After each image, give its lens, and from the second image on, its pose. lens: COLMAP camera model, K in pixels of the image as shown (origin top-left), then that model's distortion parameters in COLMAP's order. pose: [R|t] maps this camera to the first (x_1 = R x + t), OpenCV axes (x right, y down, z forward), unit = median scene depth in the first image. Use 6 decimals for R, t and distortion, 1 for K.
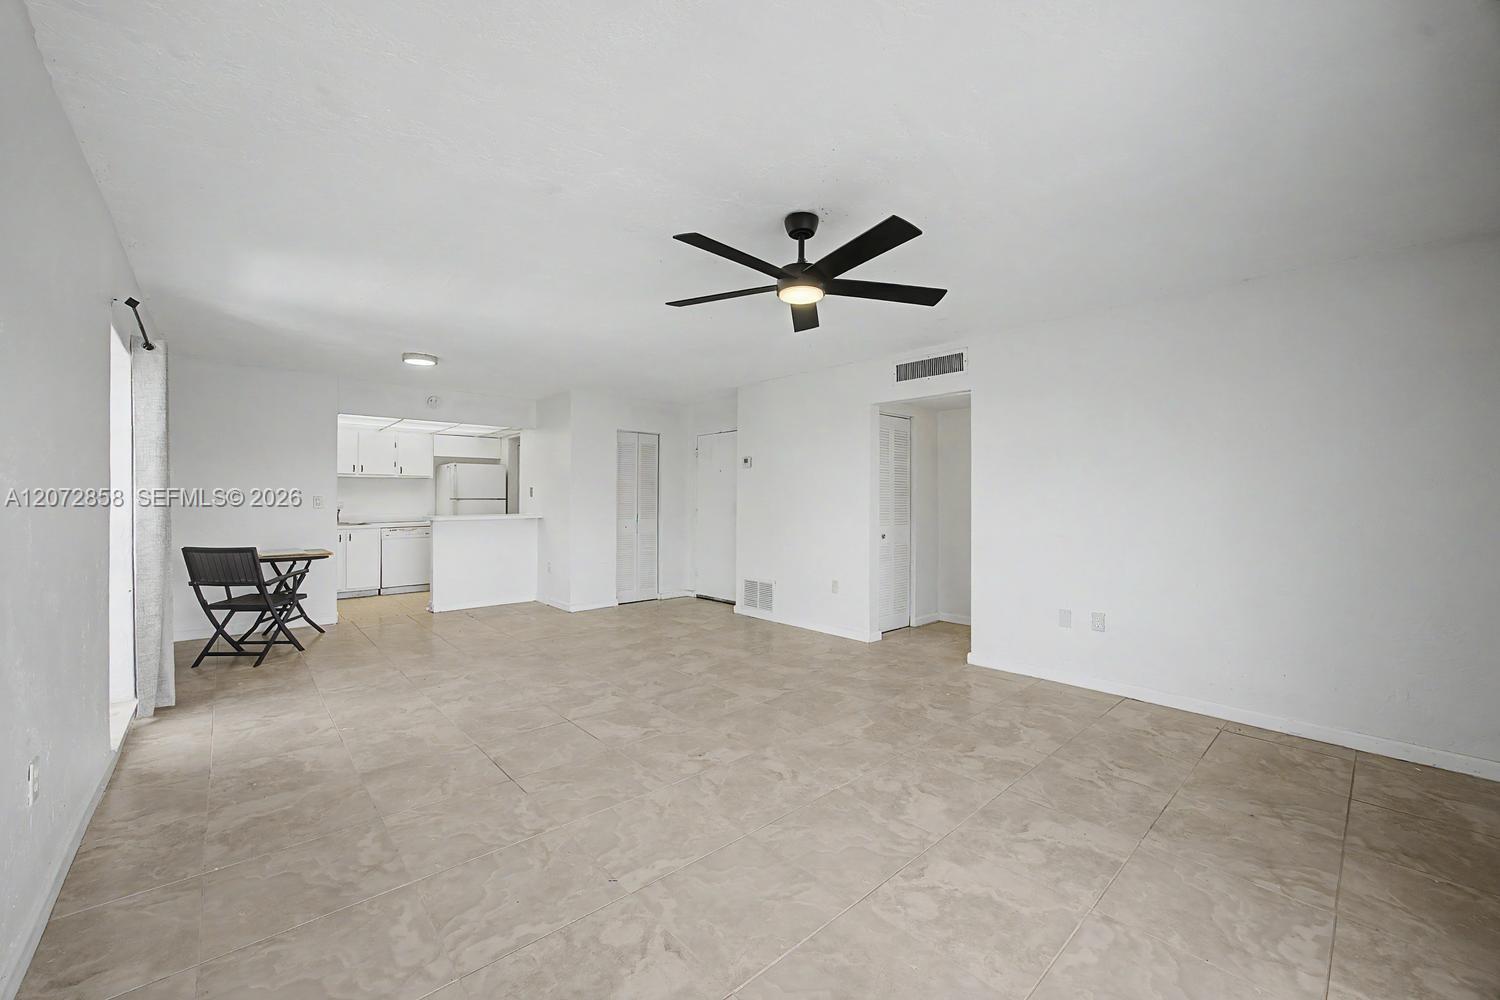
lens RADIAL K [[589.4, 0, 758.9], [0, 589.4, 500.1], [0, 0, 1]] dist [-0.016457, 0.001788]
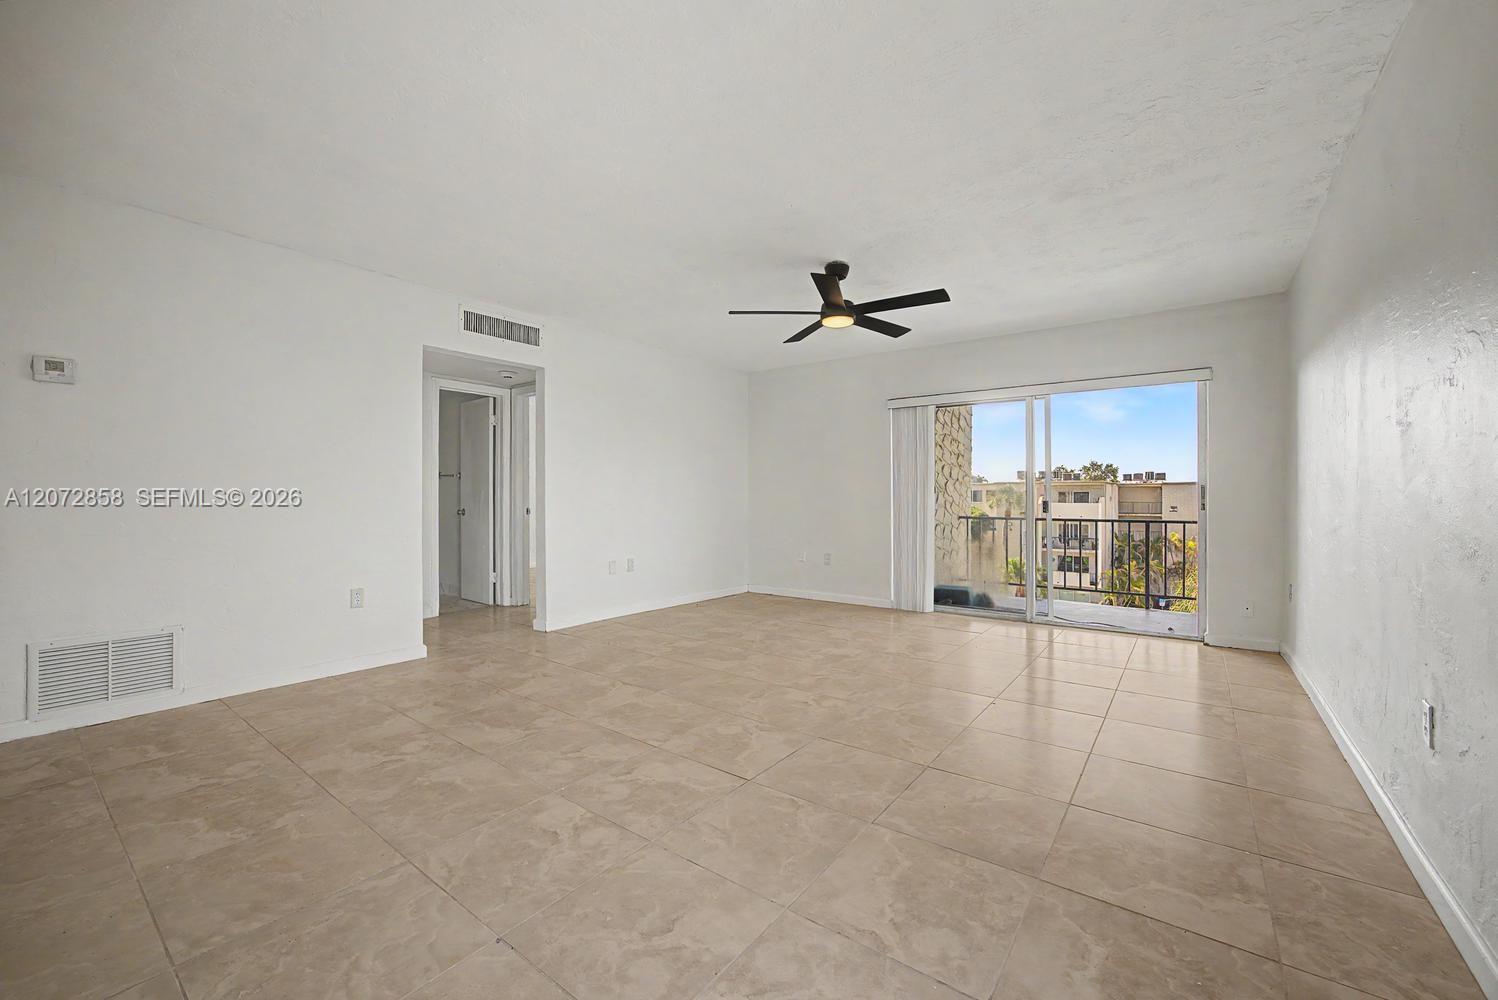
lens RADIAL K [[588.6, 0, 755.4], [0, 588.6, 493.1], [0, 0, 1]] dist [-0.016457, 0.001788]
pose [[-0.184047, 0.006730, 0.982894, -0.891336], [-0.001337, 0.999974, -0.007098, 0.049419], [-0.982916, -0.002620, -0.184034, 1.014064]]
